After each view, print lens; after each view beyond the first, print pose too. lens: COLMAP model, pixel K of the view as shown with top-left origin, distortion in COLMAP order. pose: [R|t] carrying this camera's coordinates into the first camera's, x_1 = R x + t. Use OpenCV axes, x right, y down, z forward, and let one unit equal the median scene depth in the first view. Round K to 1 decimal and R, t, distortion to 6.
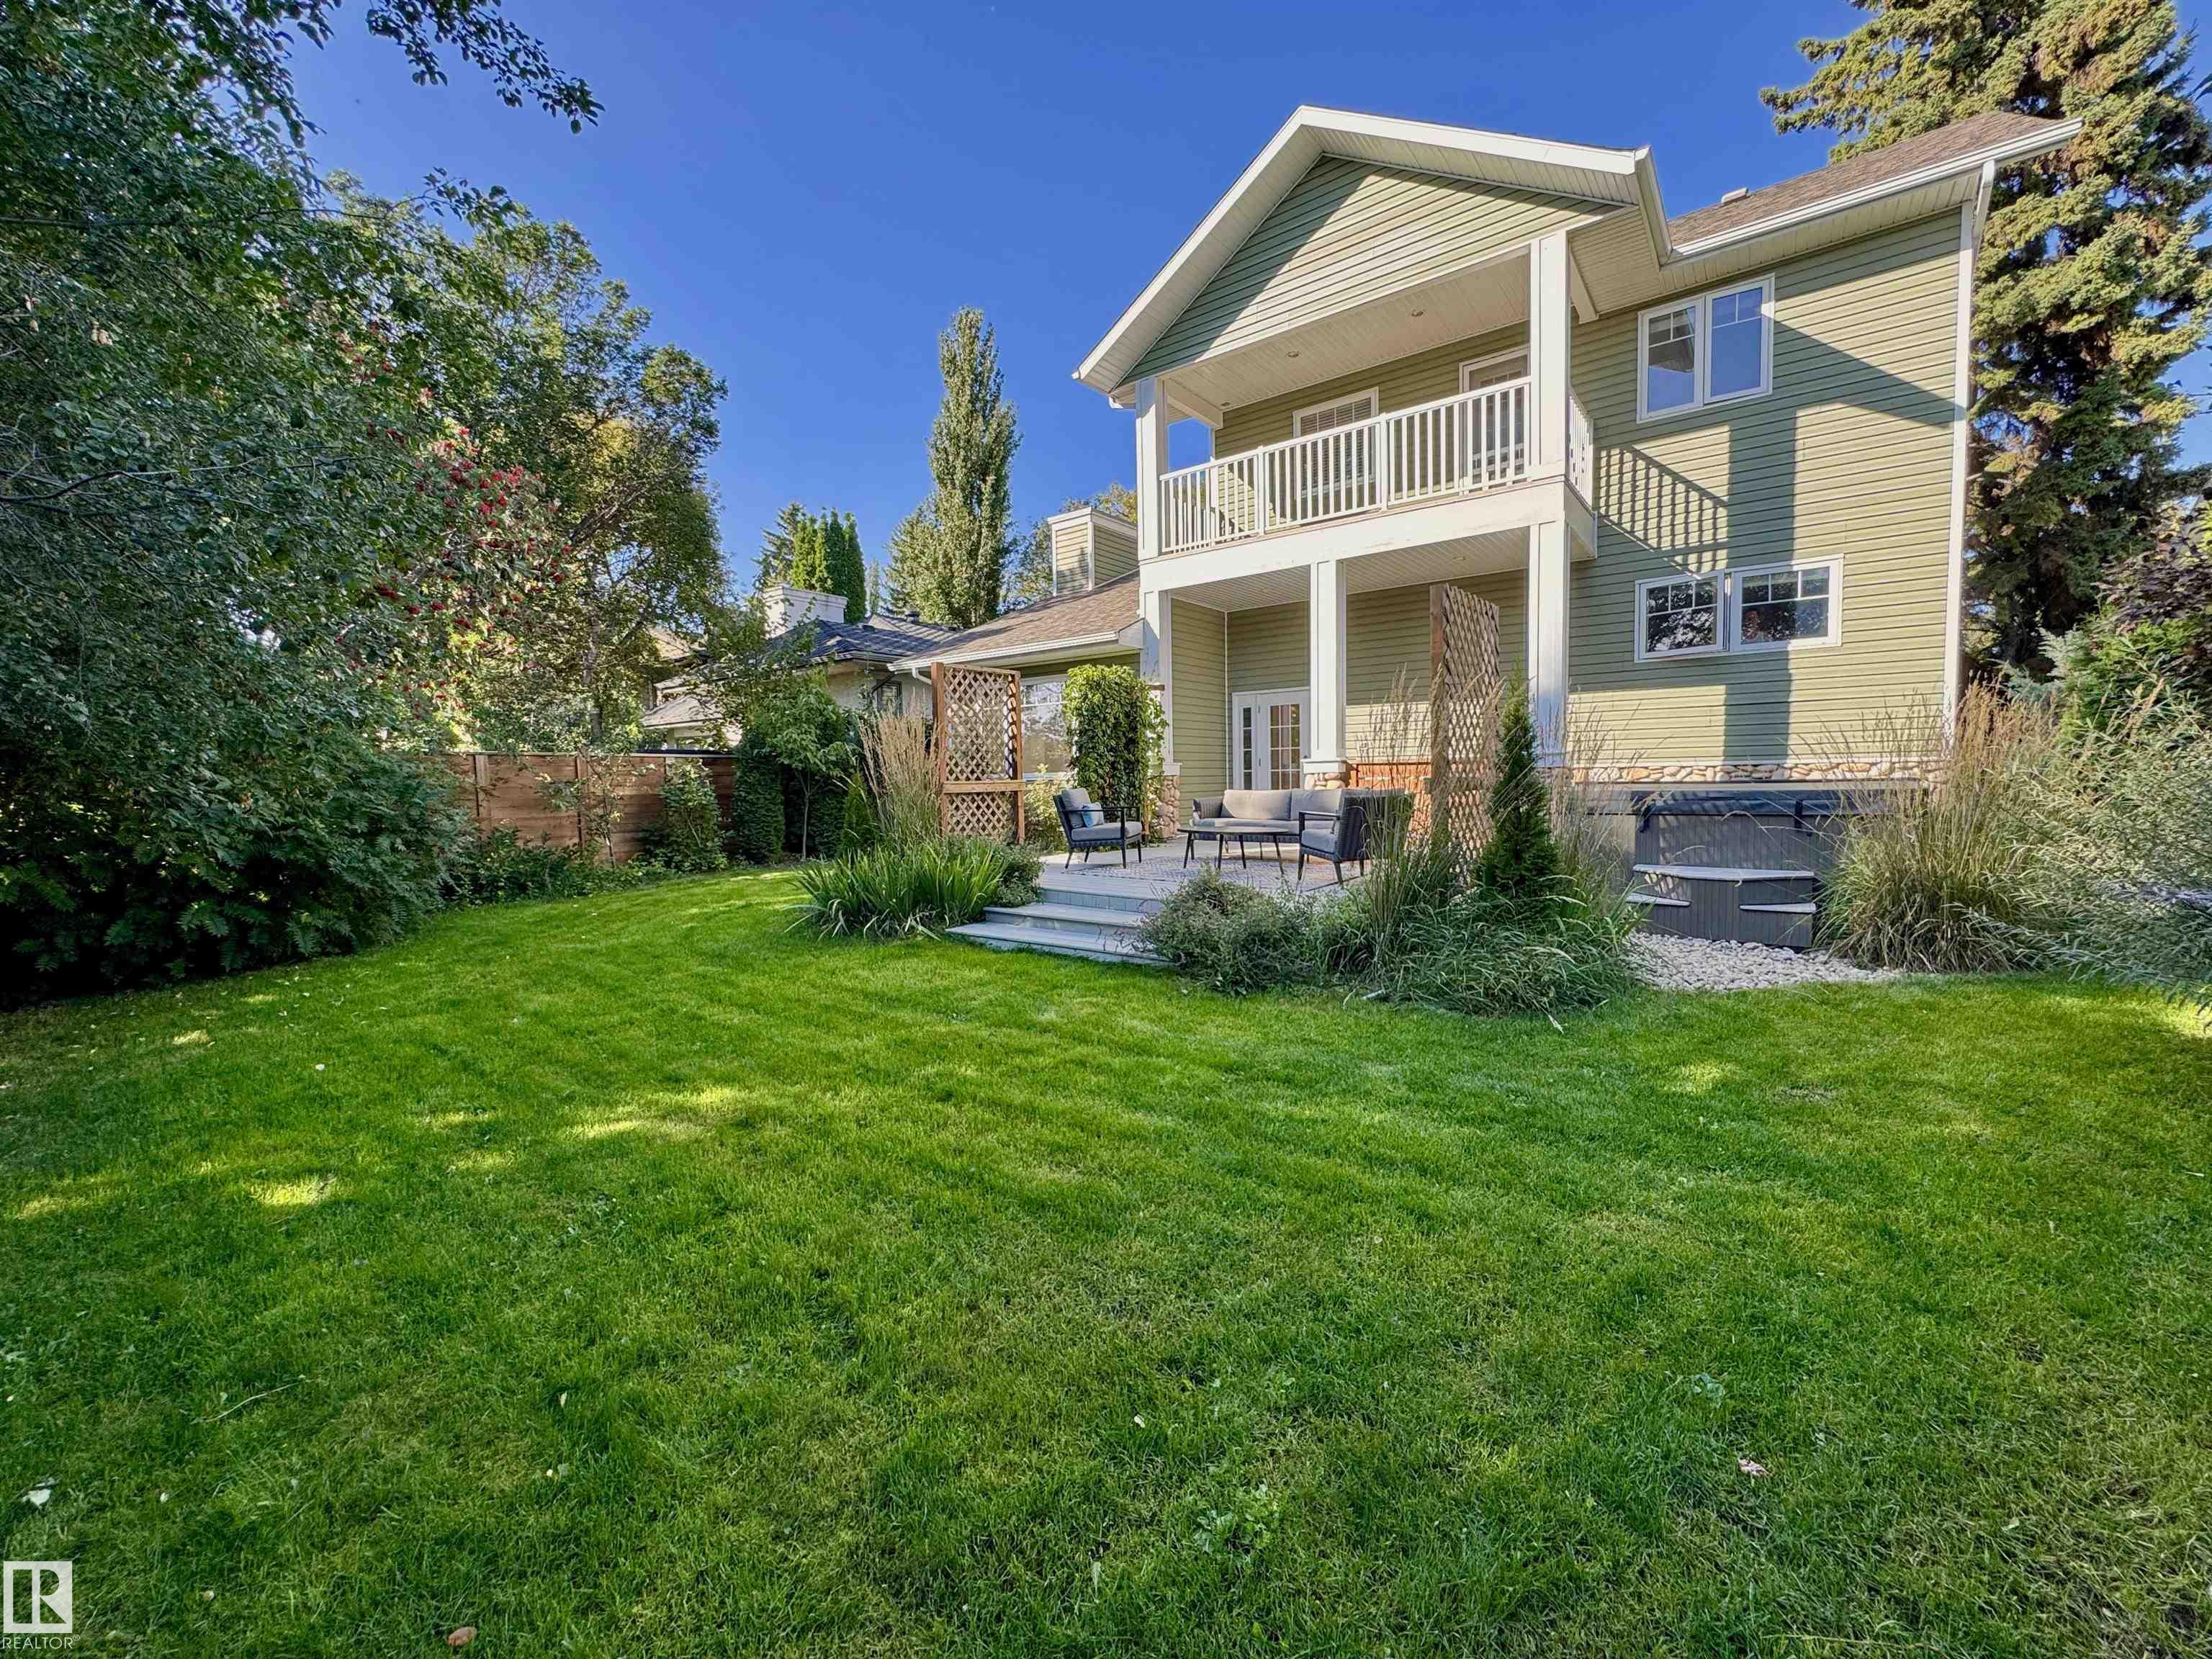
lens RADIAL K [[881.6, 0, 1100.6], [0, 881.6, 825.9], [0, 0, 1]] dist [-0.004294, -0.000188]
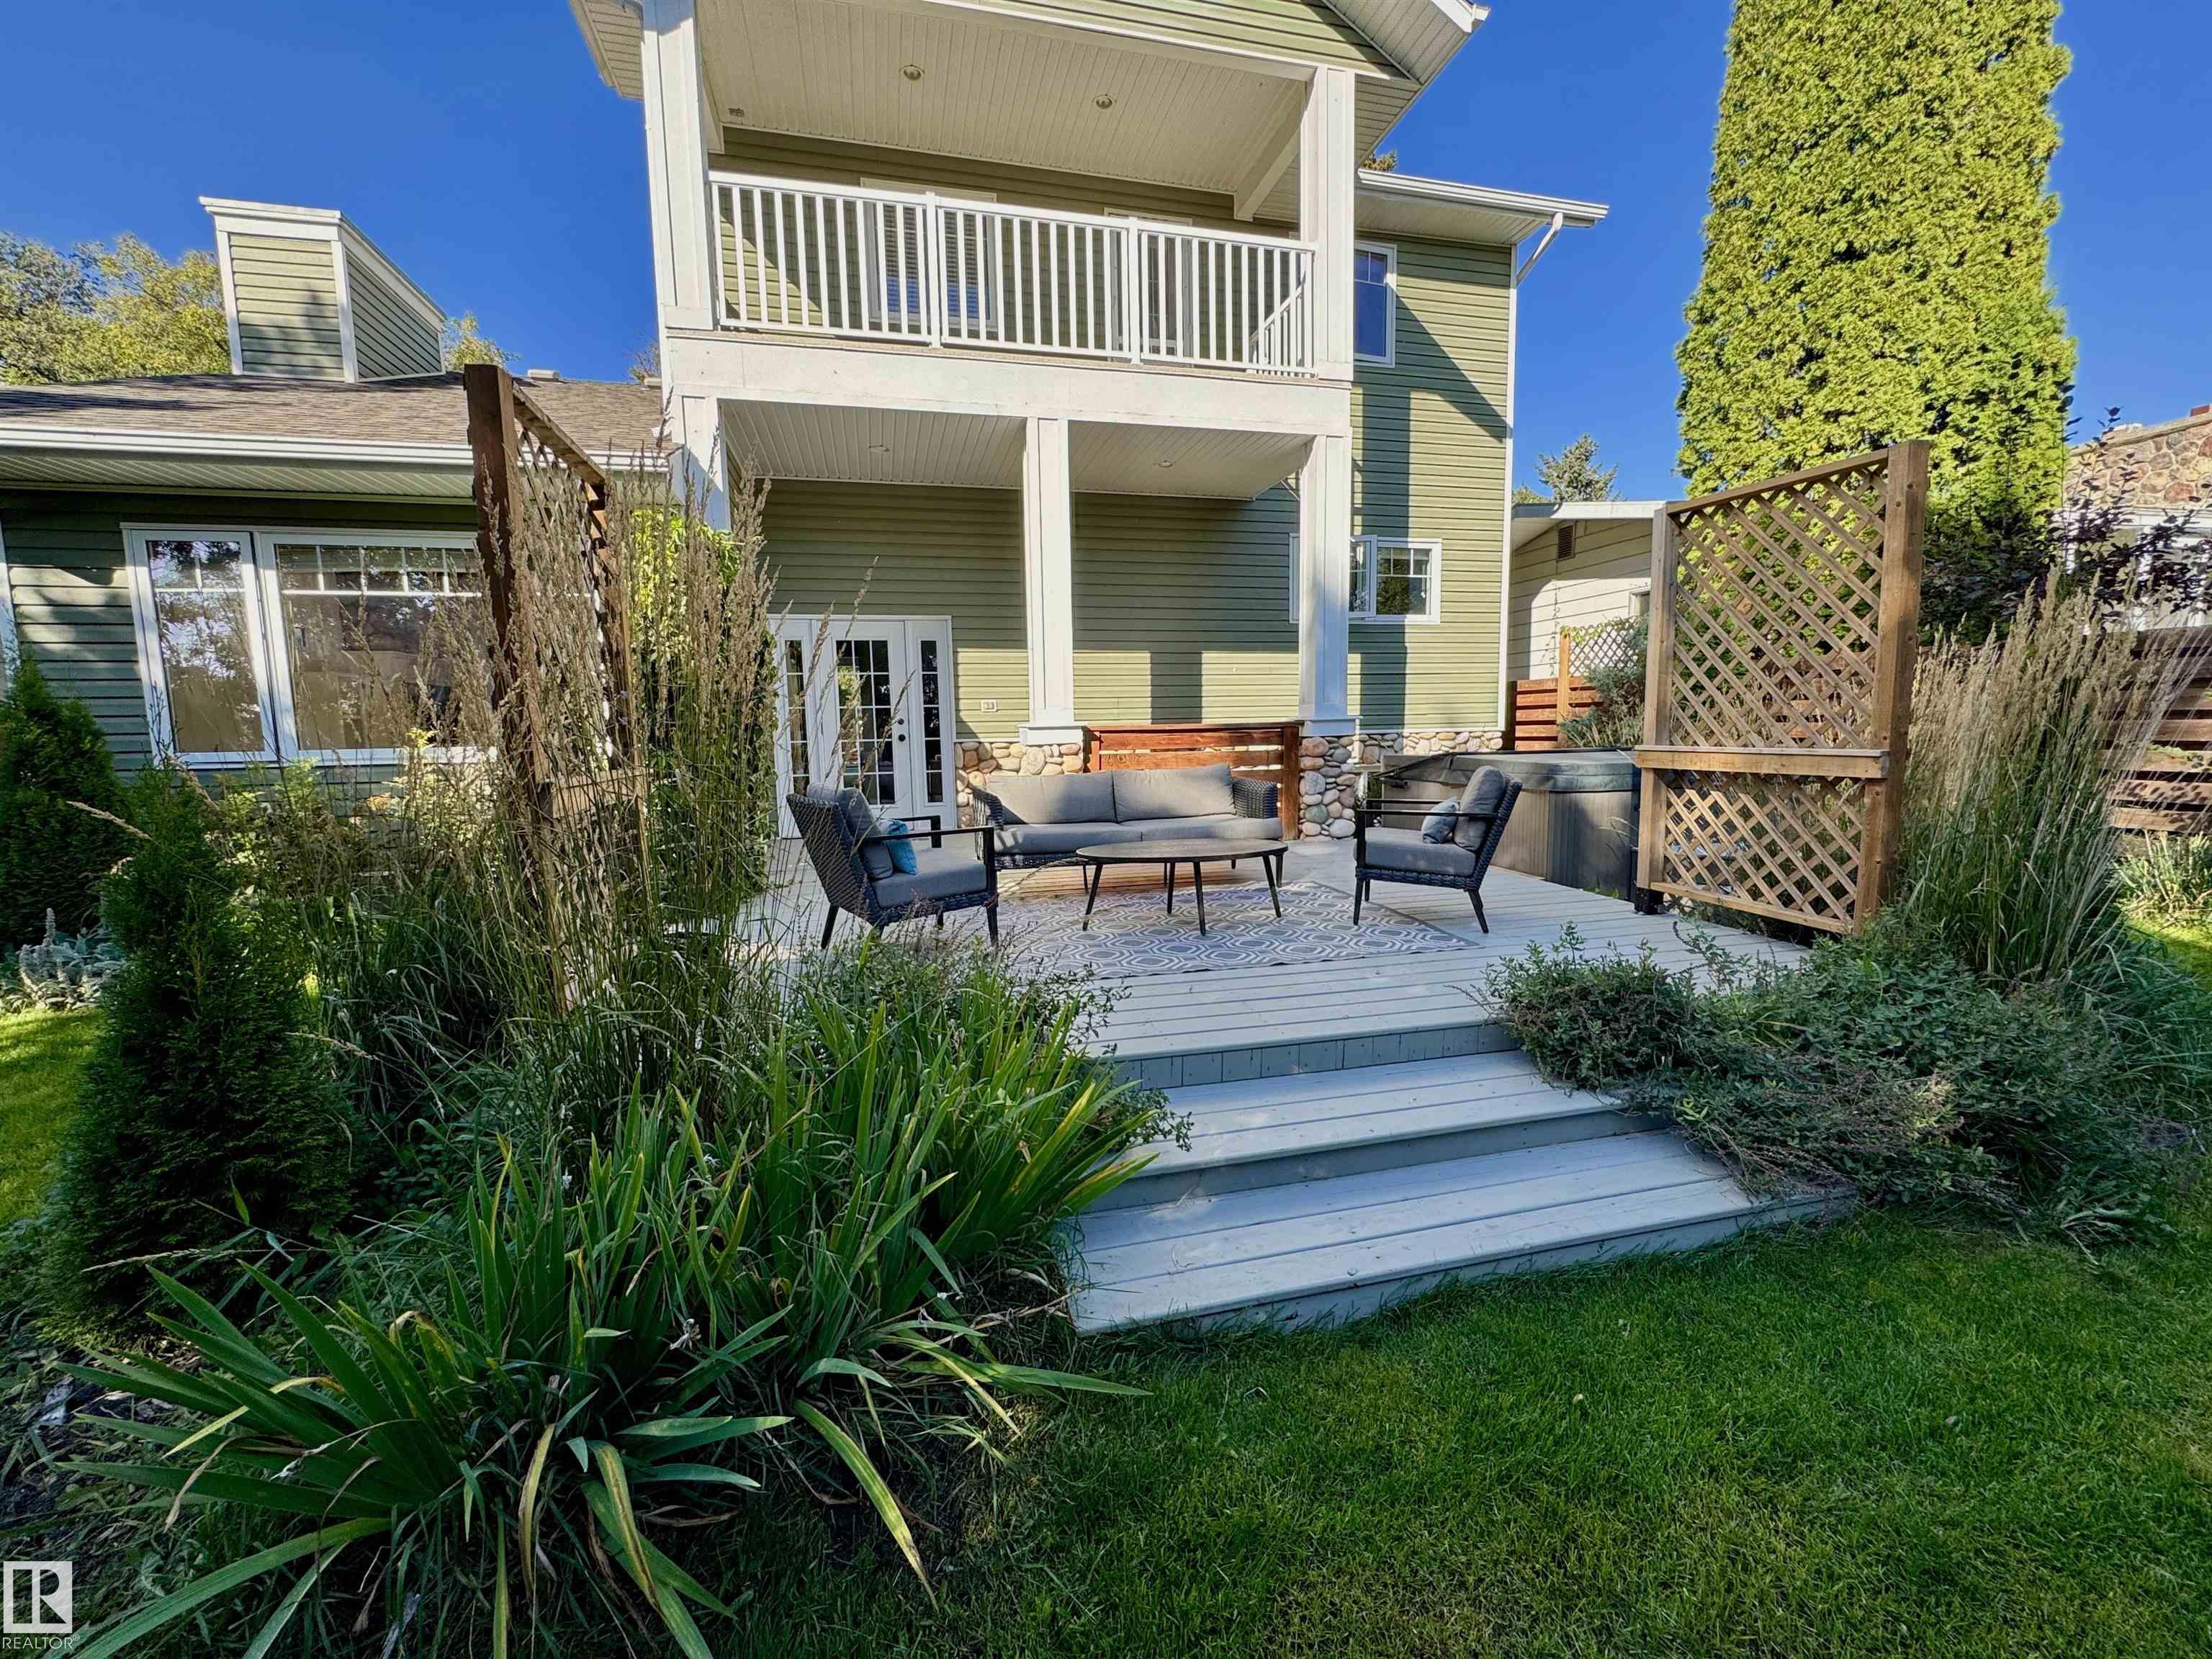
lens RADIAL K [[881.6, 0, 1105.4], [0, 881.6, 830.7], [0, 0, 1]] dist [-0.004294, -0.000188]
pose [[0.616510, -0.084908, 0.782755, -0.277196], [0.053216, 0.996388, 0.066168, -0.040860], [-0.785546, 0.000862, 0.618802, 0.610696]]
